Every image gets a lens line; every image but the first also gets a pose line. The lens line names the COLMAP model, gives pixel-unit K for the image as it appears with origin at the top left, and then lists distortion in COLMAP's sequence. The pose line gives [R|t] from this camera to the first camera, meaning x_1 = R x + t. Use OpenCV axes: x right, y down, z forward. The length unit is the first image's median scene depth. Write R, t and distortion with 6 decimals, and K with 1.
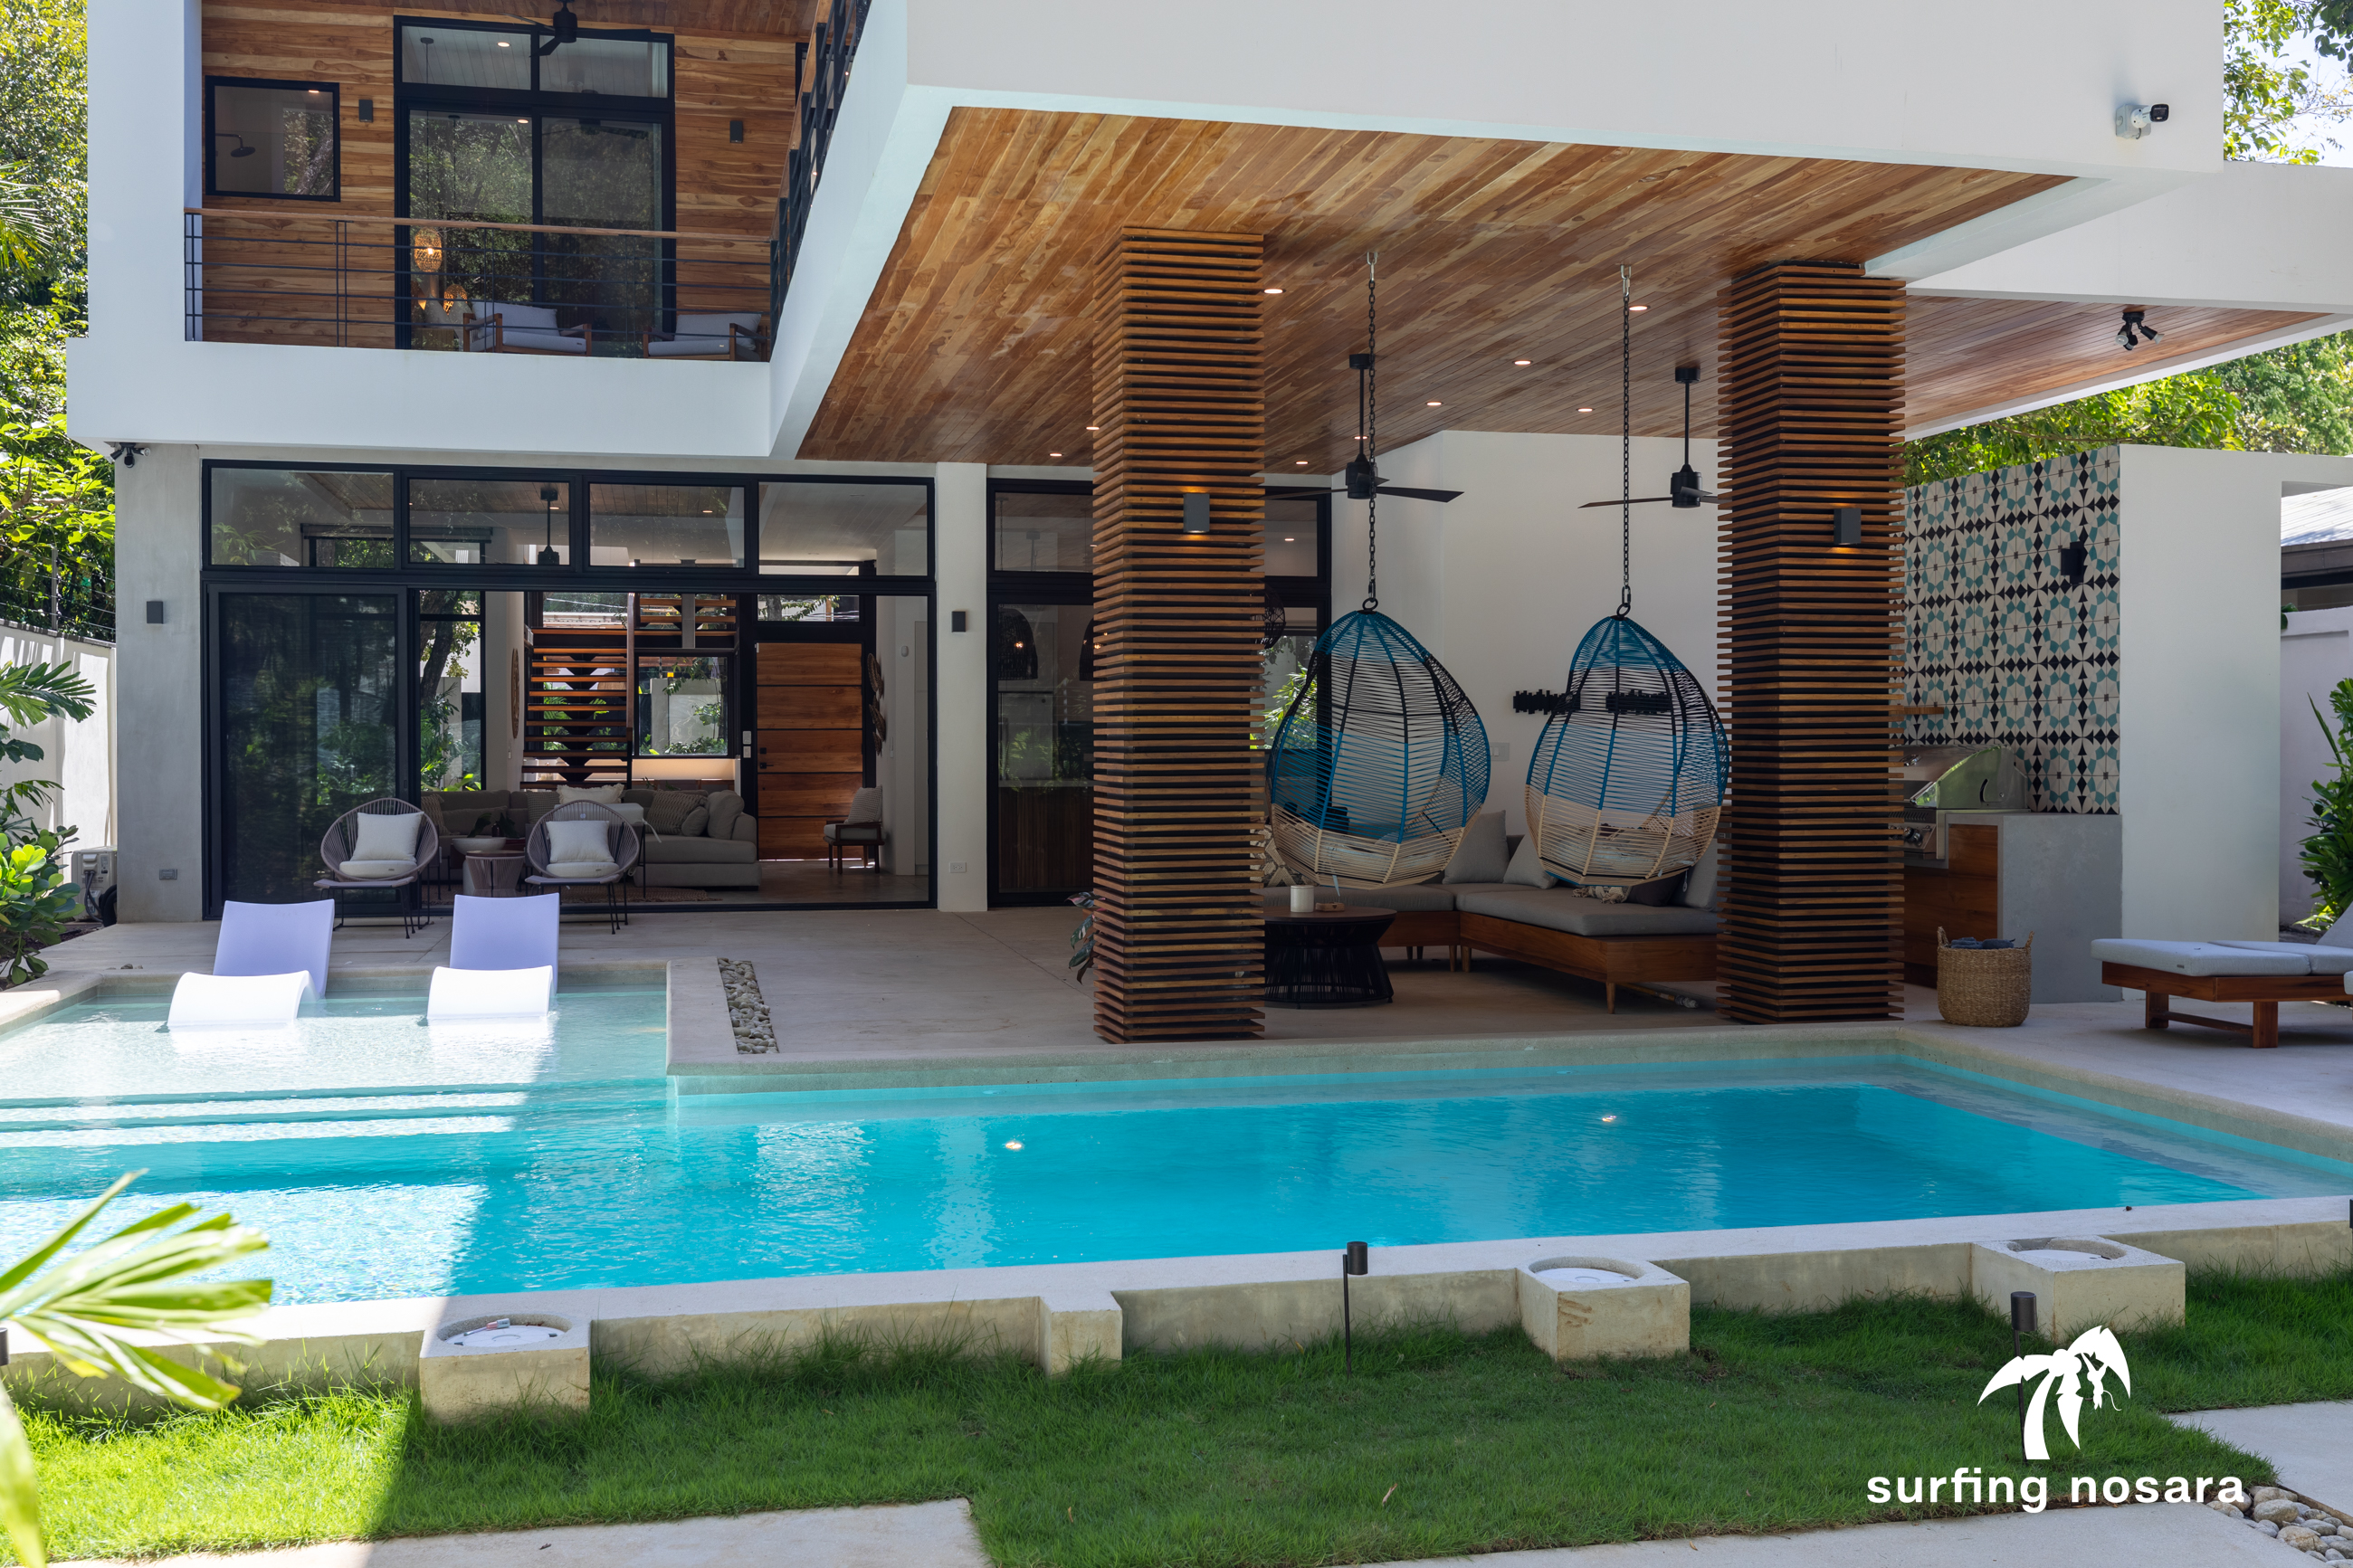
lens RADIAL K [[2282.9, 0, 1180.2], [0, 2282.9, 795.7], [0, 0, 1]] dist [0.010613, 0.000000]
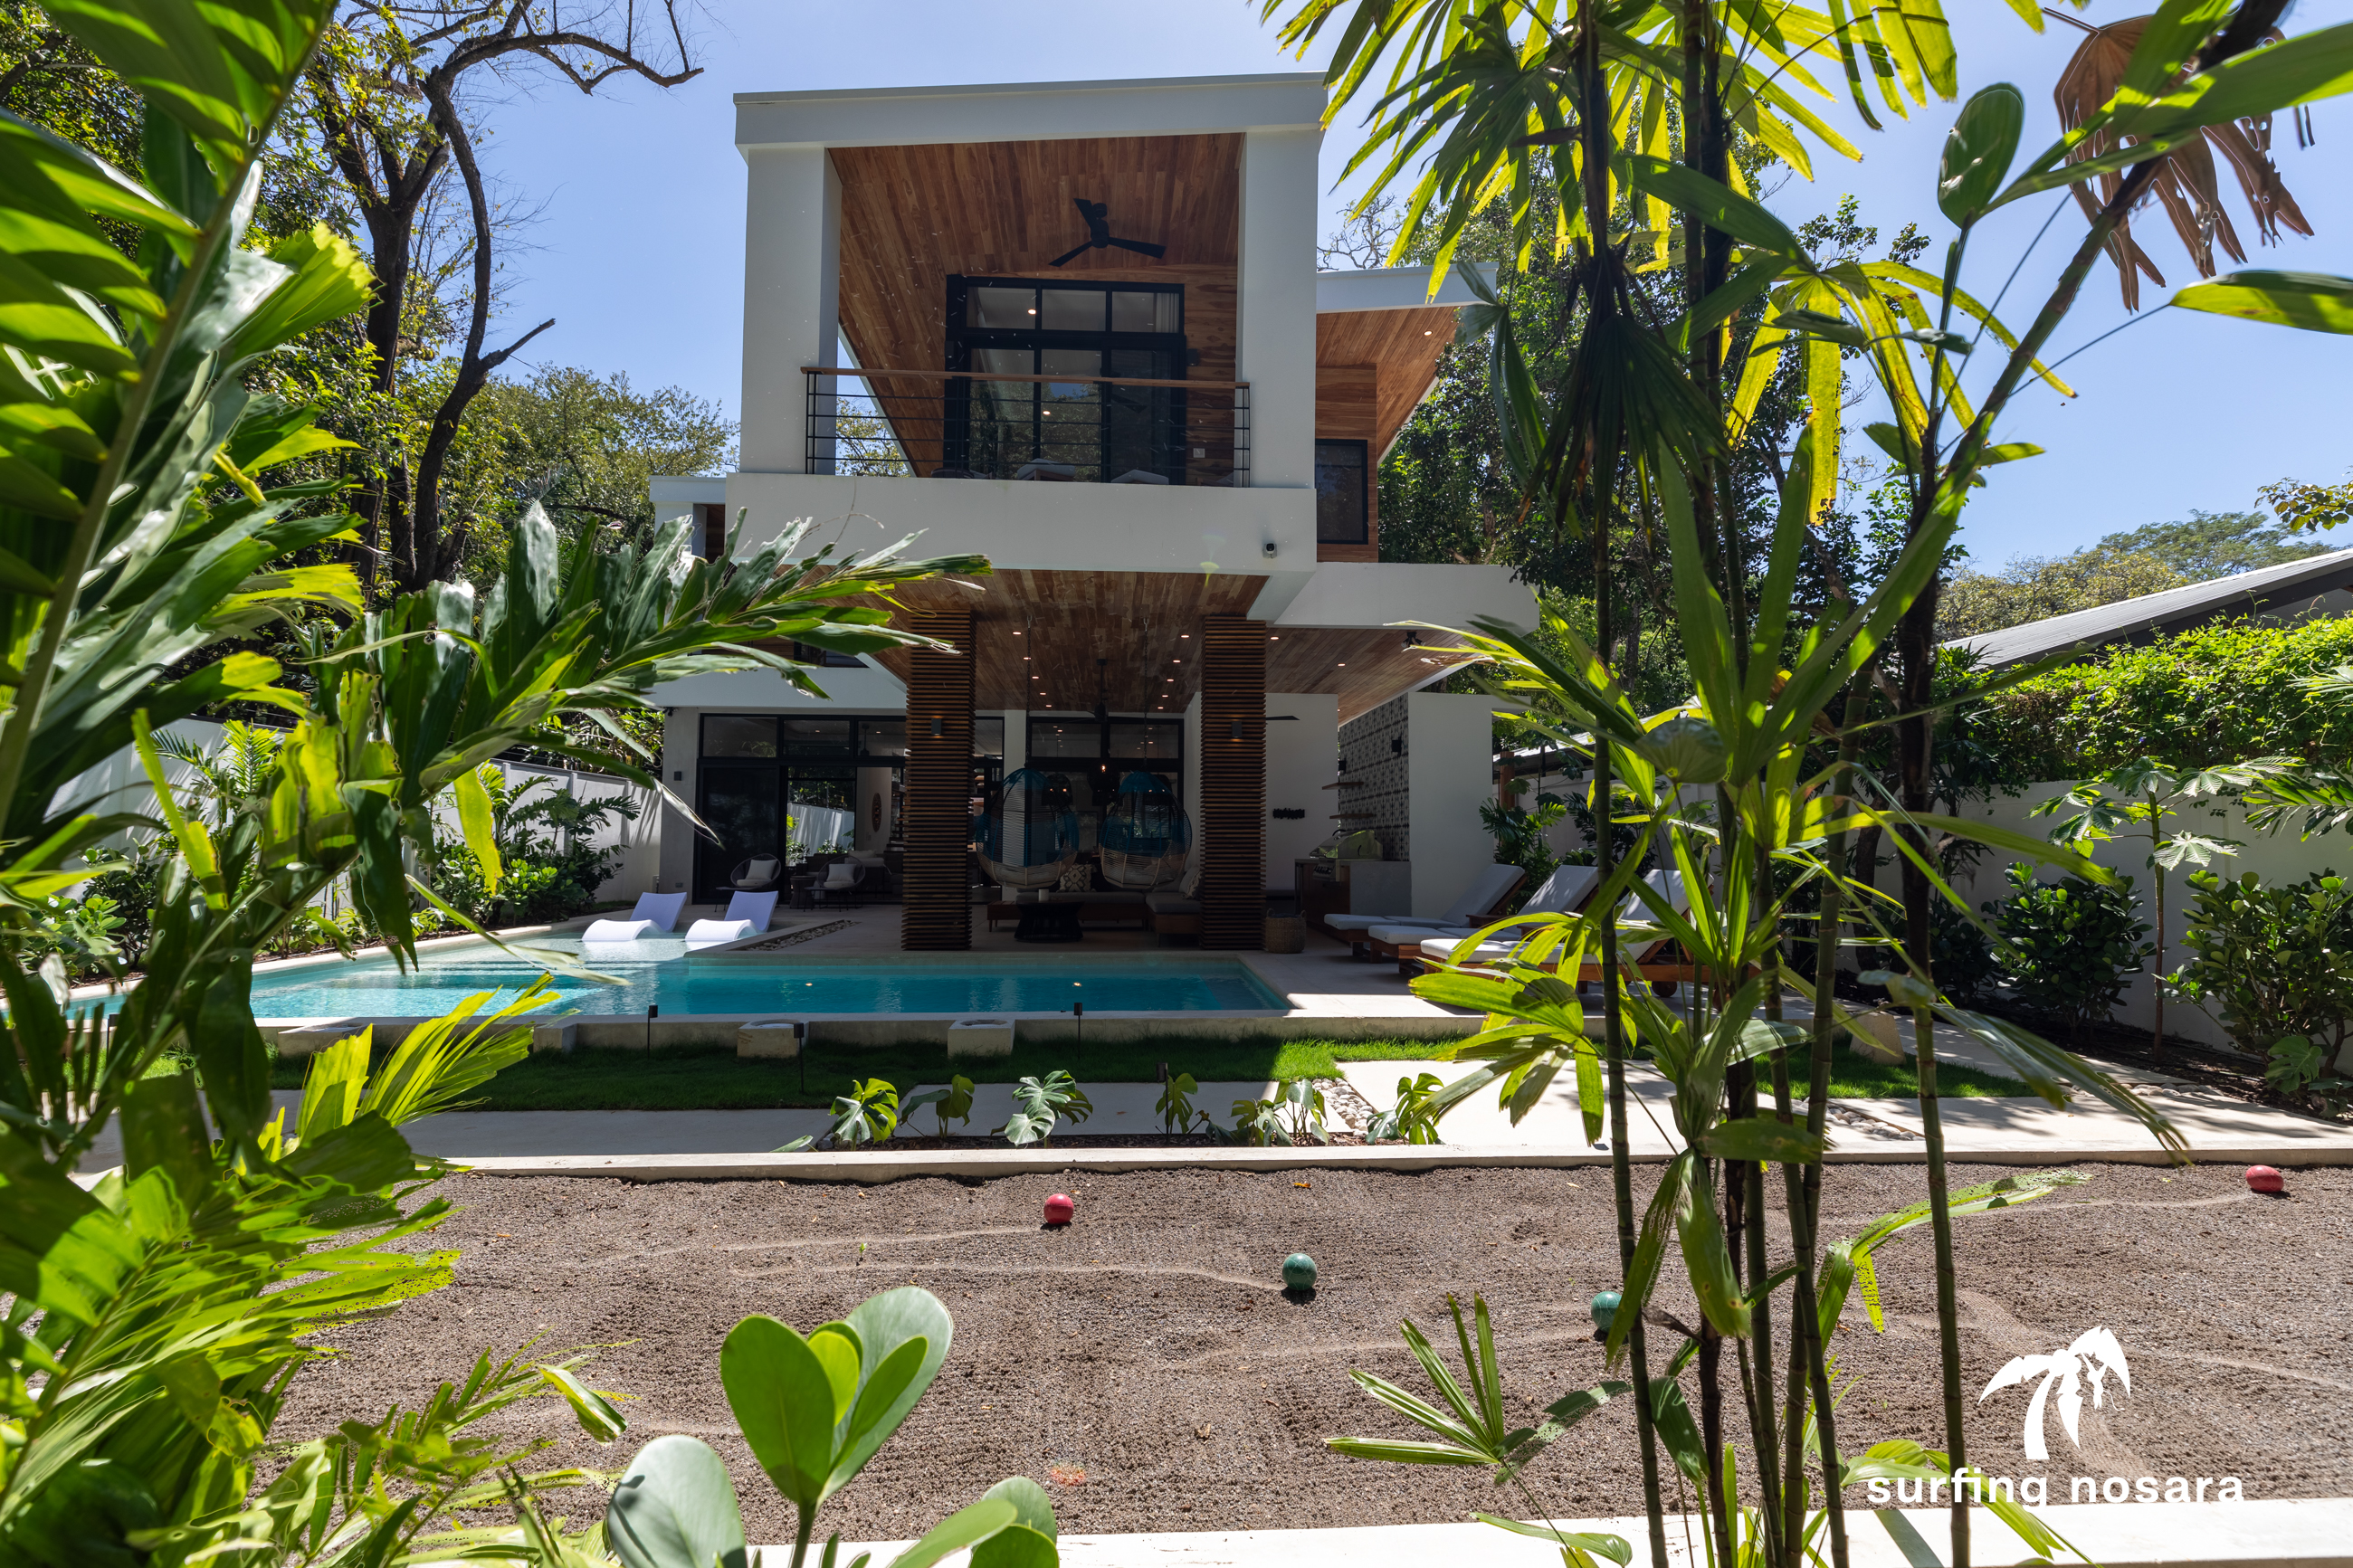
lens RADIAL K [[1068.6, 0, 1175.6], [0, 1068.6, 790.5], [0, 0, 1]] dist [0.014613, 0.001273]
pose [[0.985367, -0.002395, -0.170429, 0.354099], [-0.010215, 0.997275, -0.073070, 0.016947], [0.170139, 0.073741, 0.982657, -0.034609]]
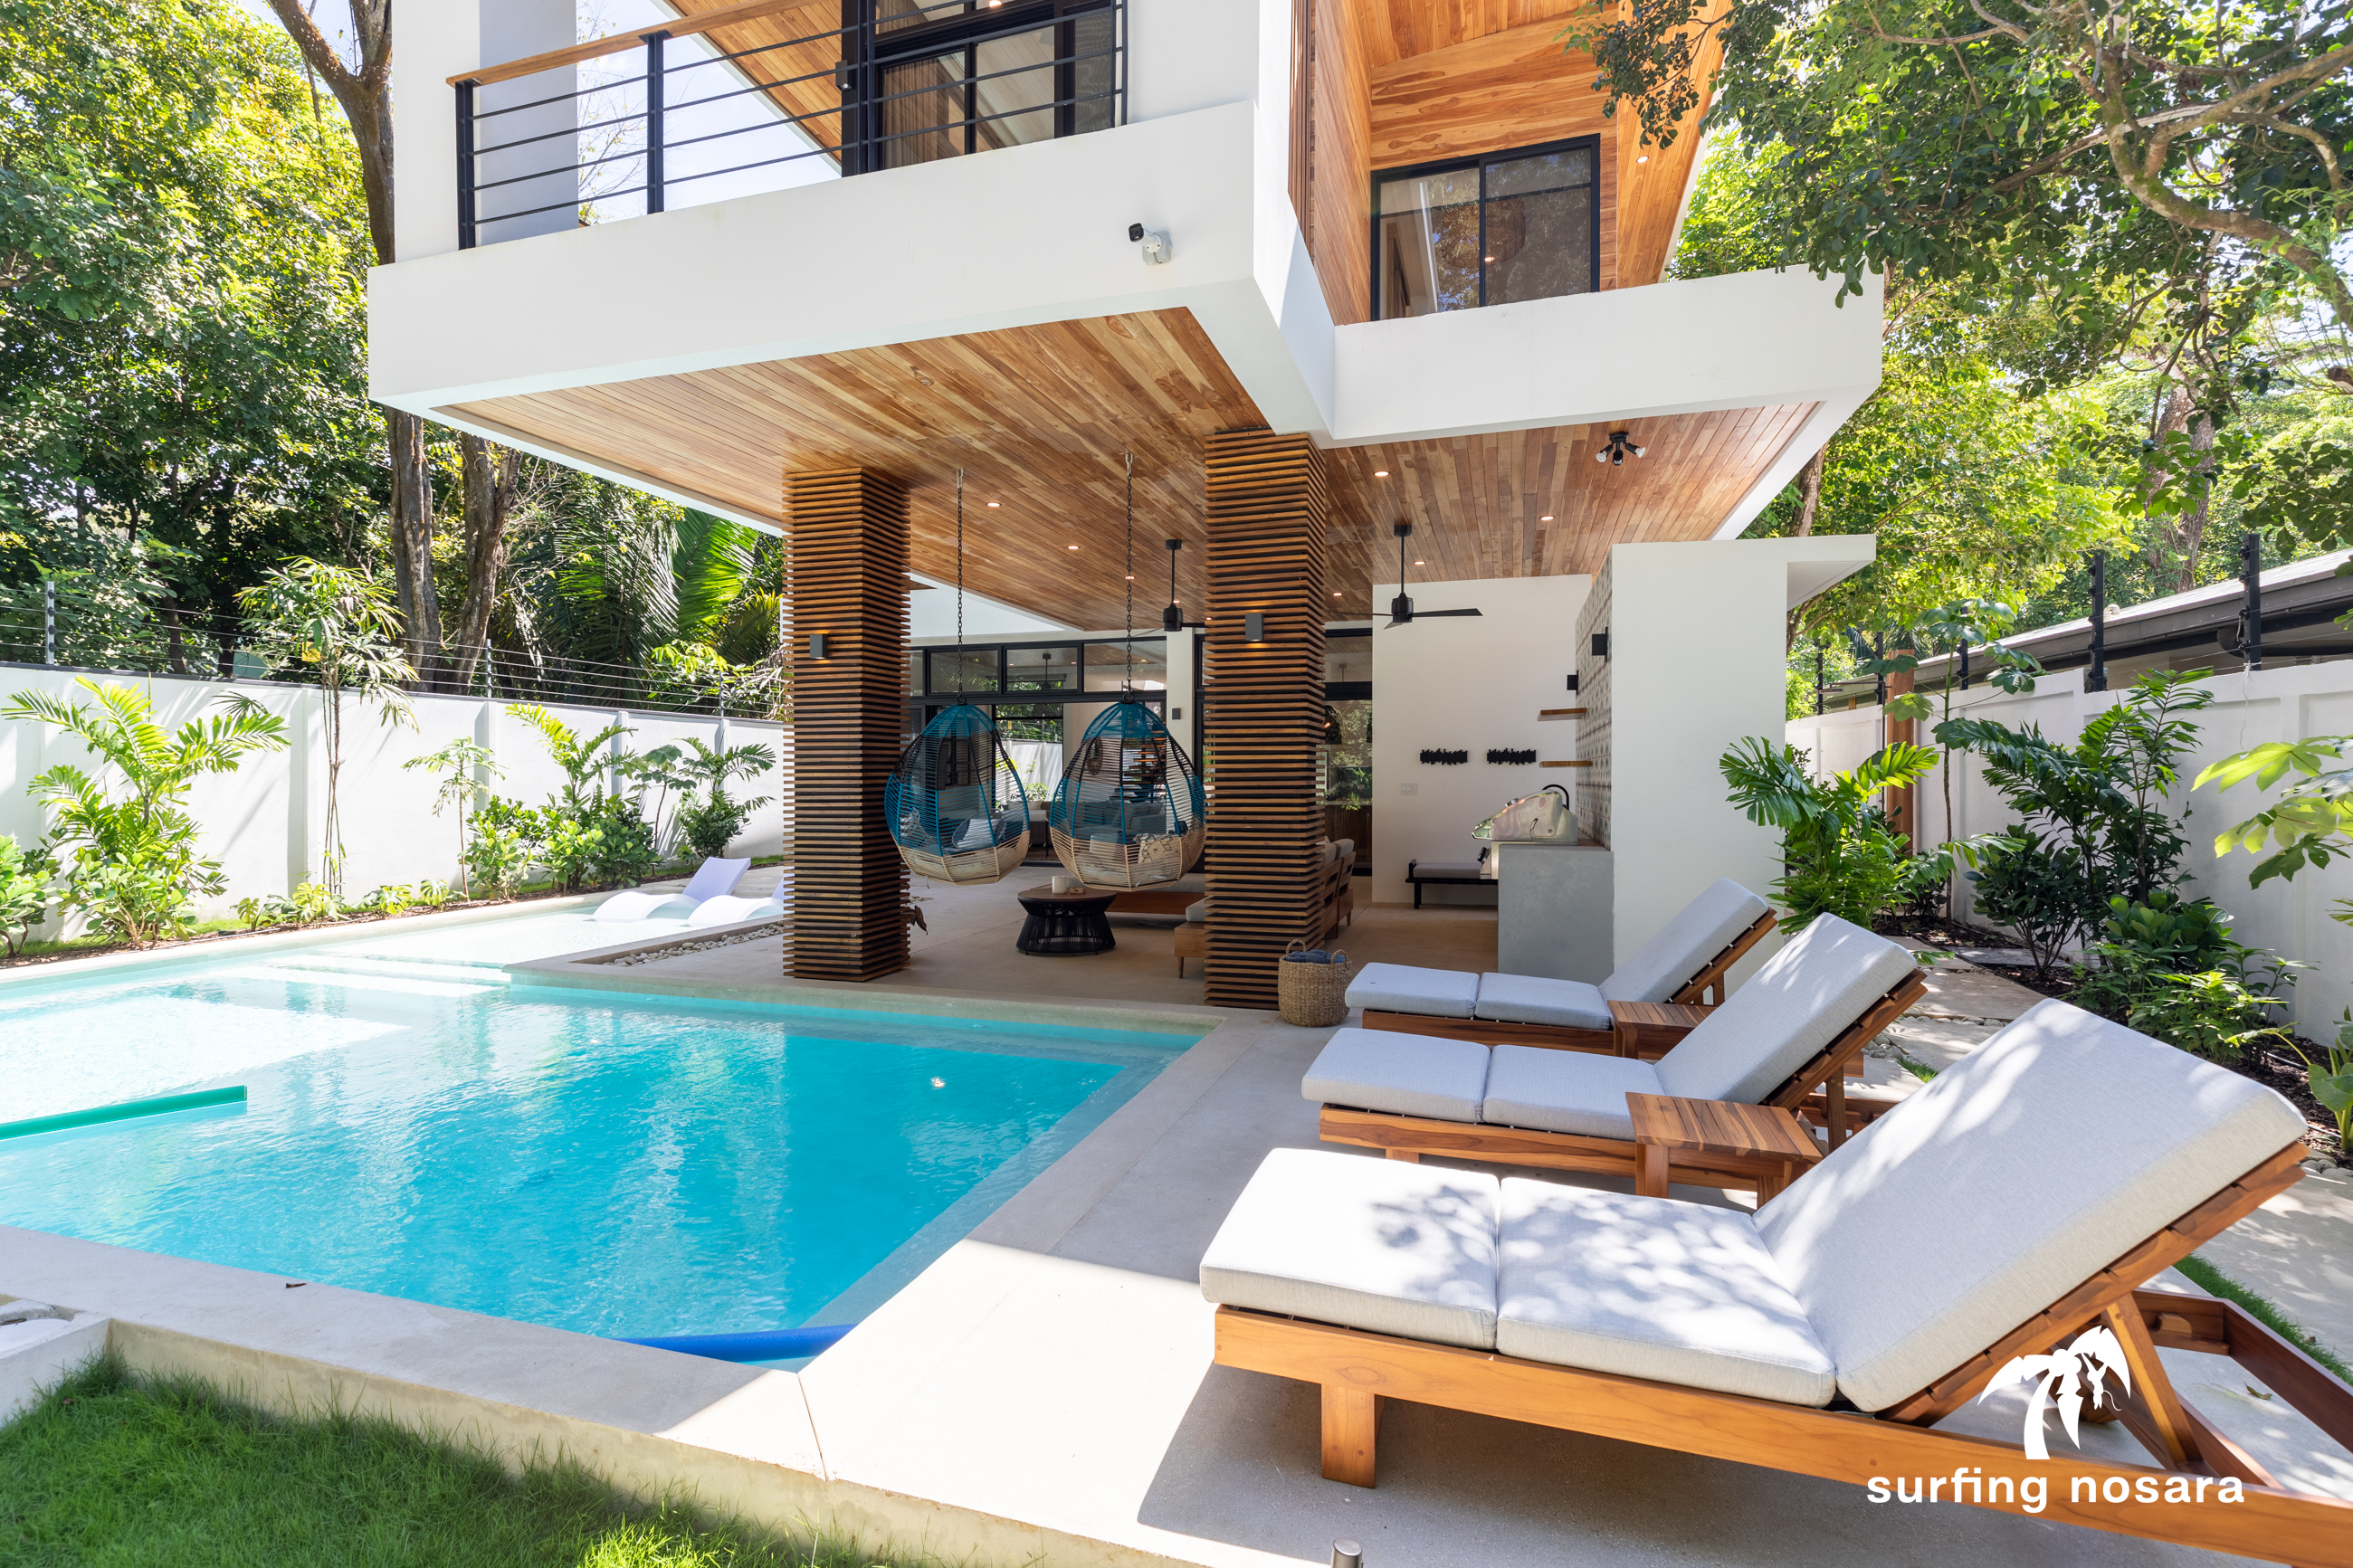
lens RADIAL K [[1068.6, 0, 1185.8], [0, 1068.6, 782.5], [0, 0, 1]] dist [0.014613, 0.001273]
pose [[0.864487, 0.005814, -0.502622, 0.485210], [-0.013604, 0.999837, -0.011832, -0.017697], [0.502472, 0.017066, 0.864425, 0.388428]]
